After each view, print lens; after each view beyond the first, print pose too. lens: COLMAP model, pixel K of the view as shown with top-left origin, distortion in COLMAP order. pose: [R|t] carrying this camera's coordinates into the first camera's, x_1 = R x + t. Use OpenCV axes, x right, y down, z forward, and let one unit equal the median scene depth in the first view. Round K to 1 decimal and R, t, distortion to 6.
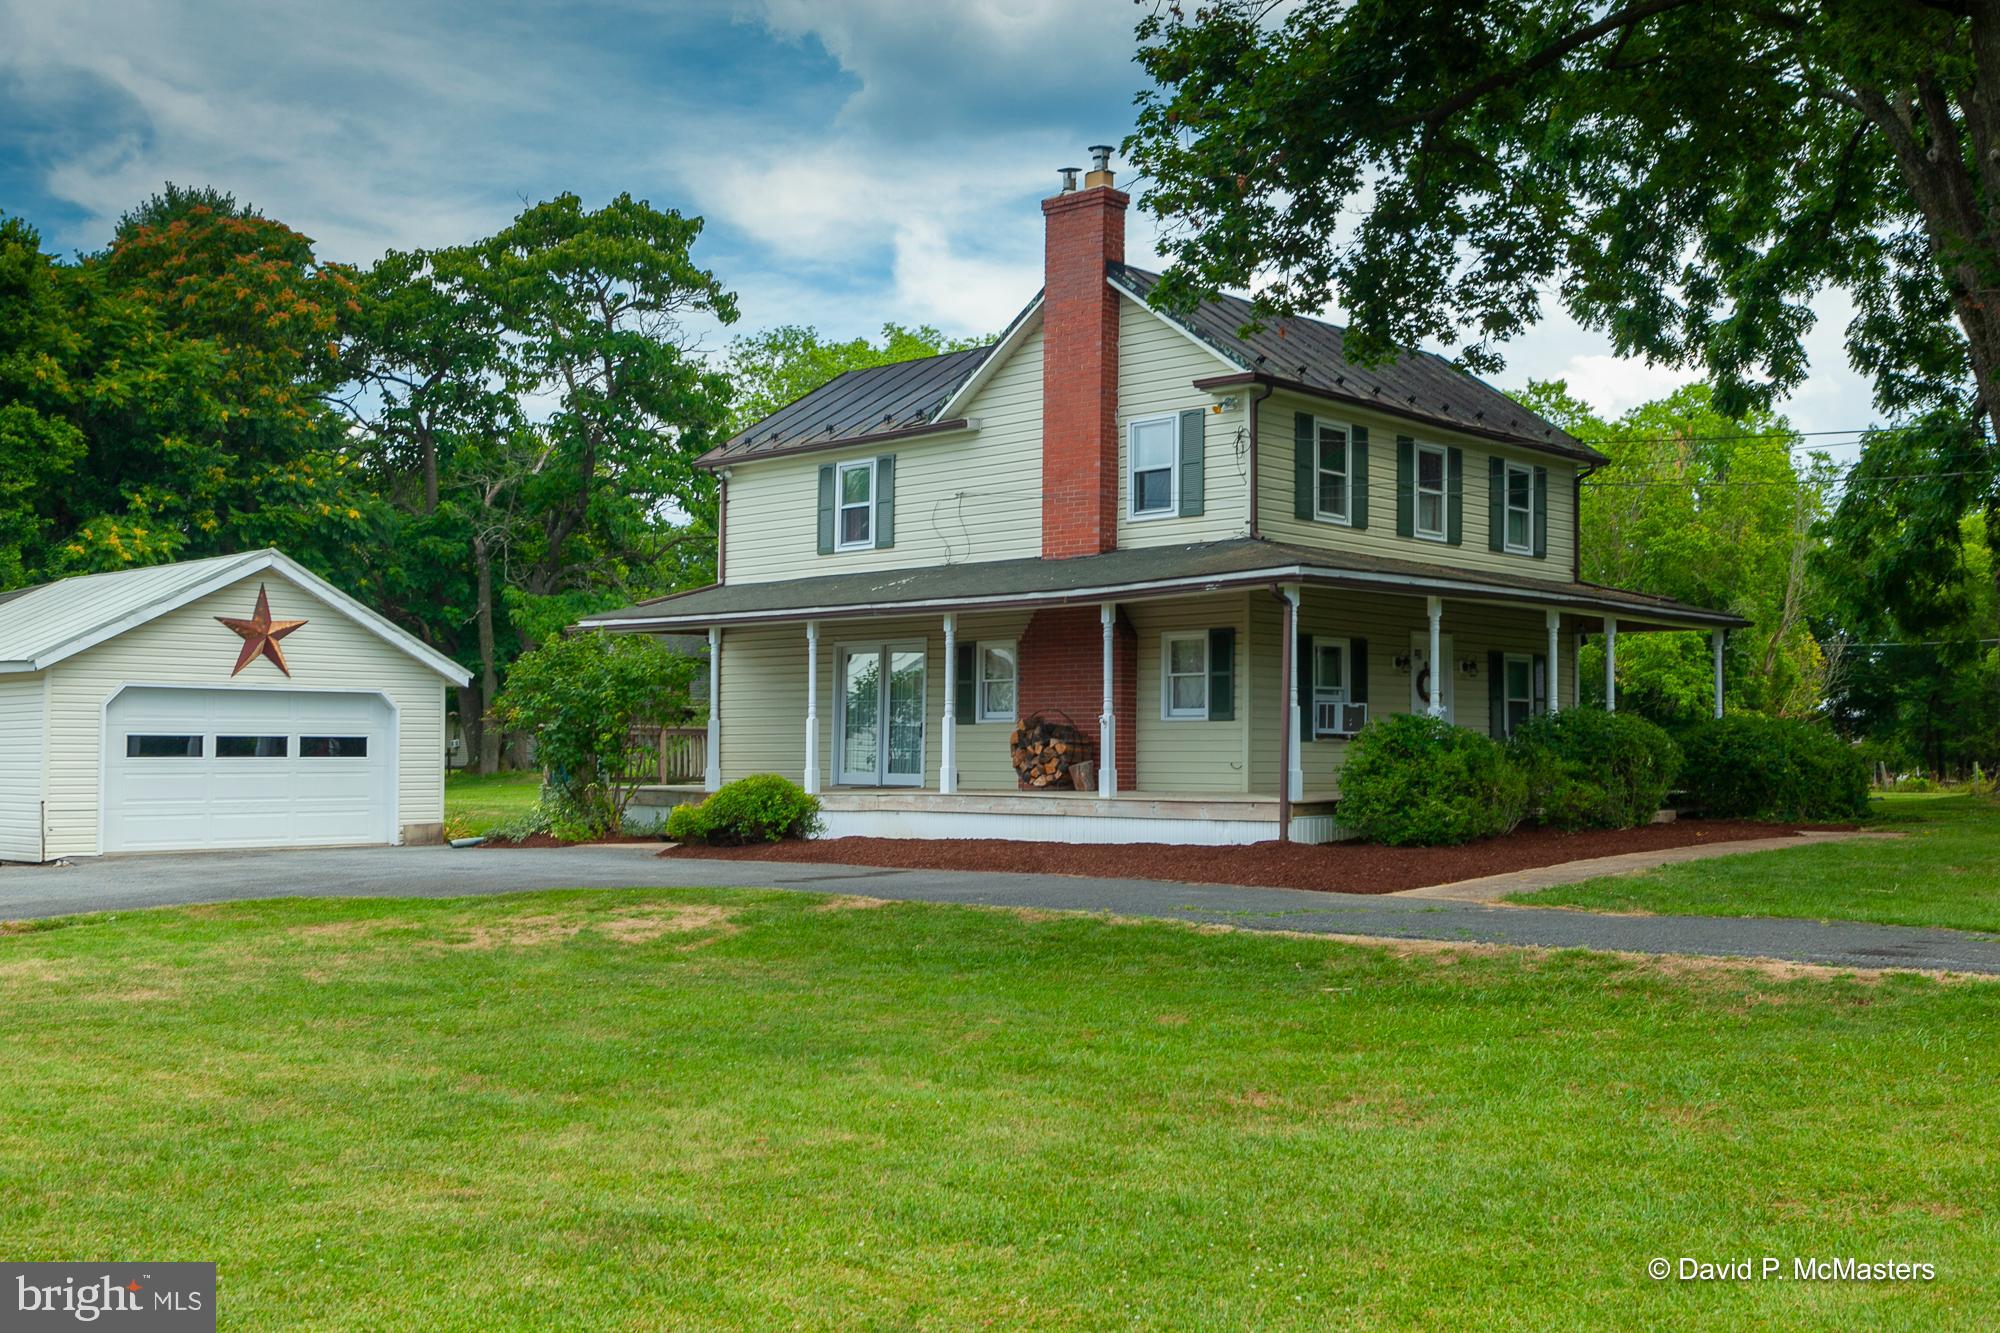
lens RADIAL K [[1987.9, 0, 1001.0], [0, 1987.9, 674.0], [0, 0, 1]] dist [-0.021700, 0.000000]
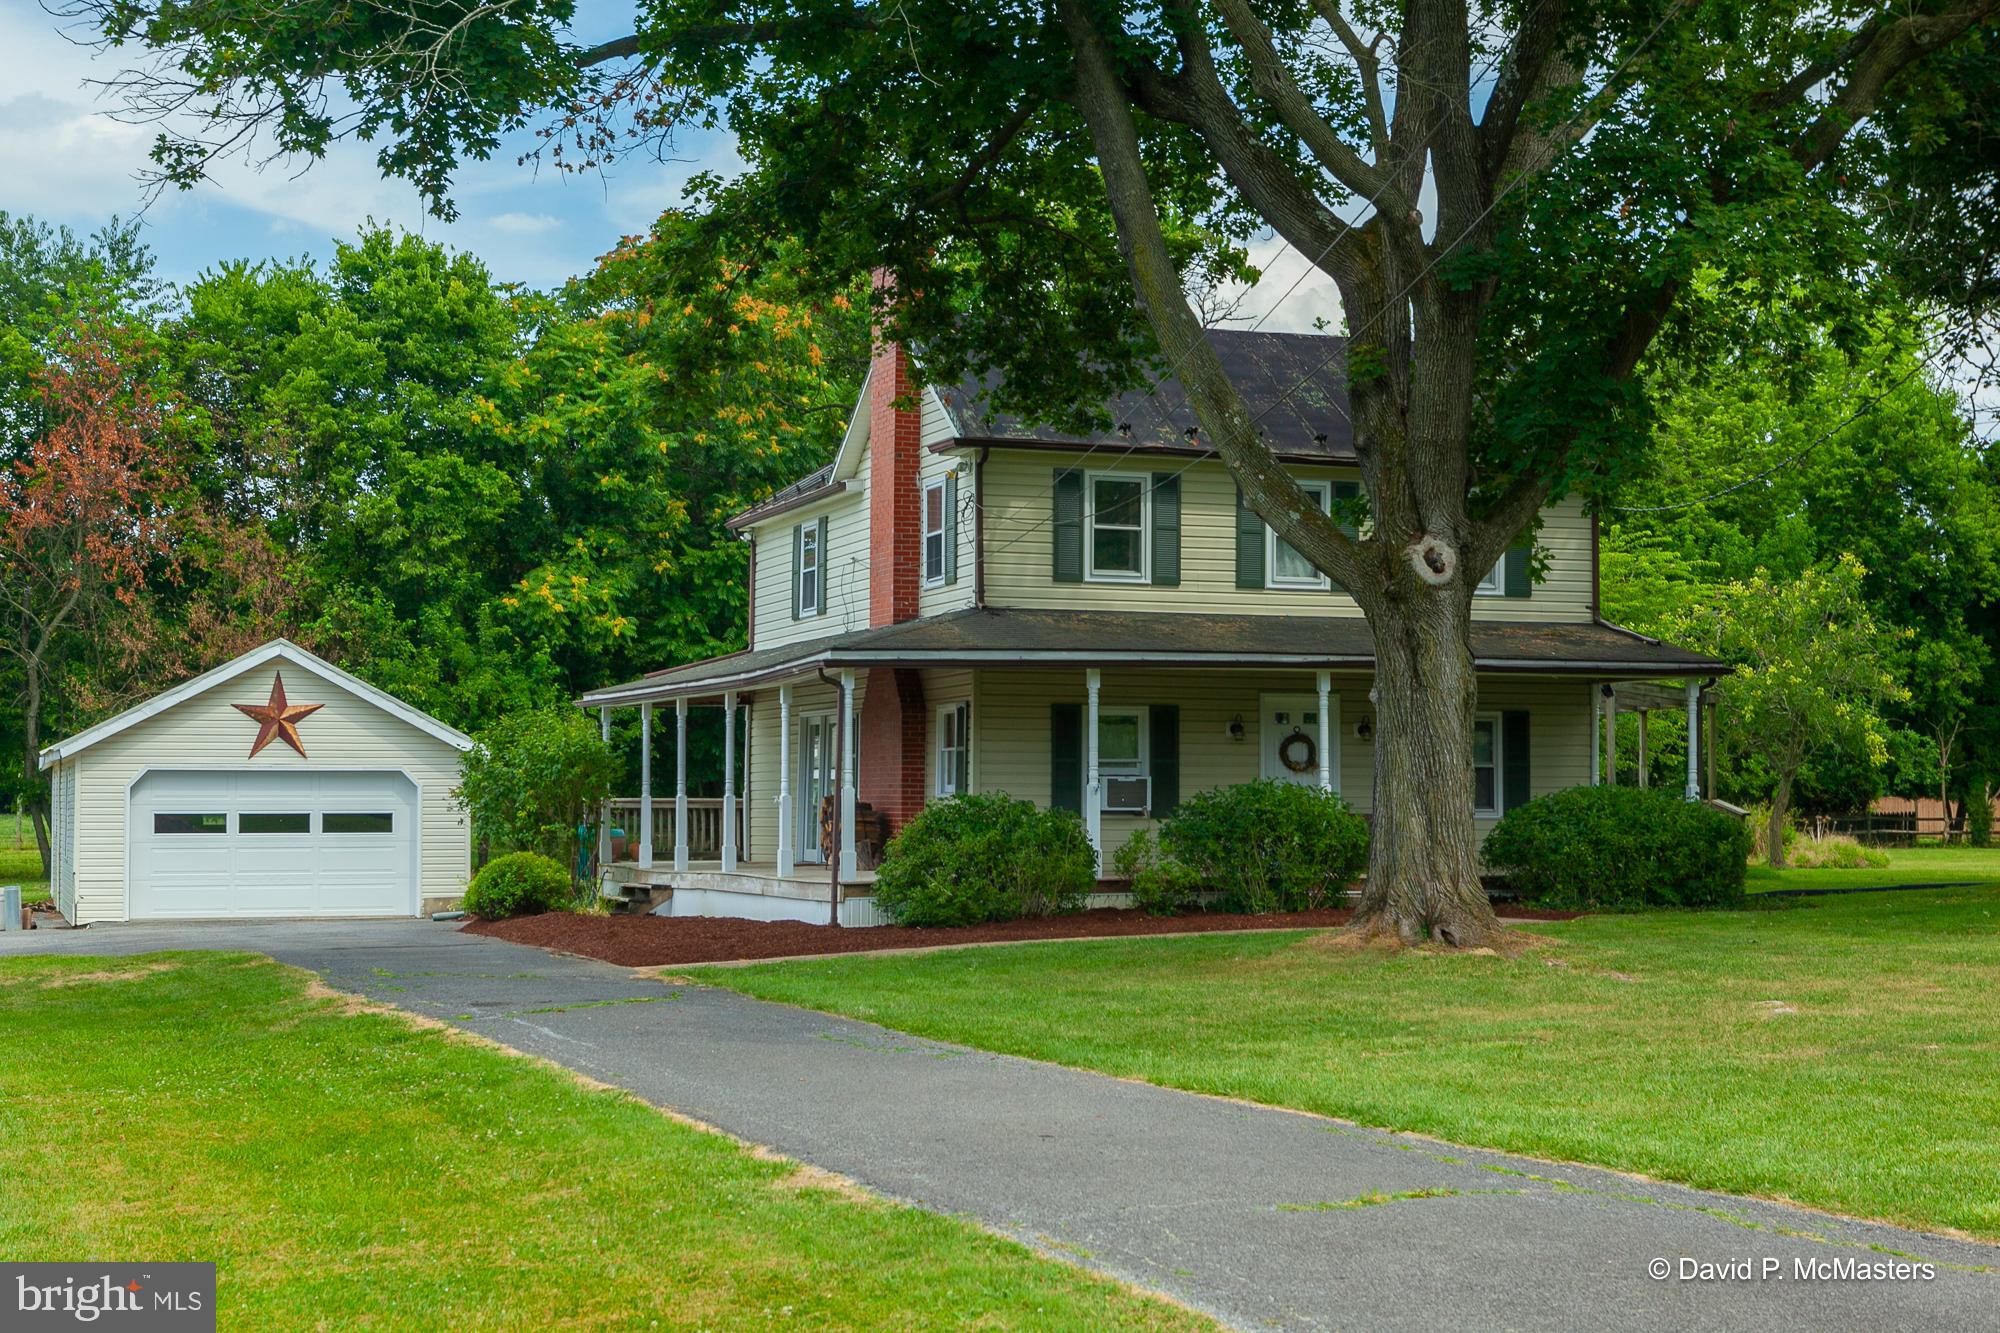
lens RADIAL K [[2828.9, 0, 999.2], [0, 2828.9, 666.2], [0, 0, 1]] dist [-0.132130, 0.000000]
pose [[0.899589, -0.026700, -0.435920, 0.607539], [0.022862, 0.999640, -0.014047, -0.017281], [0.436138, 0.002670, 0.899876, -0.185083]]
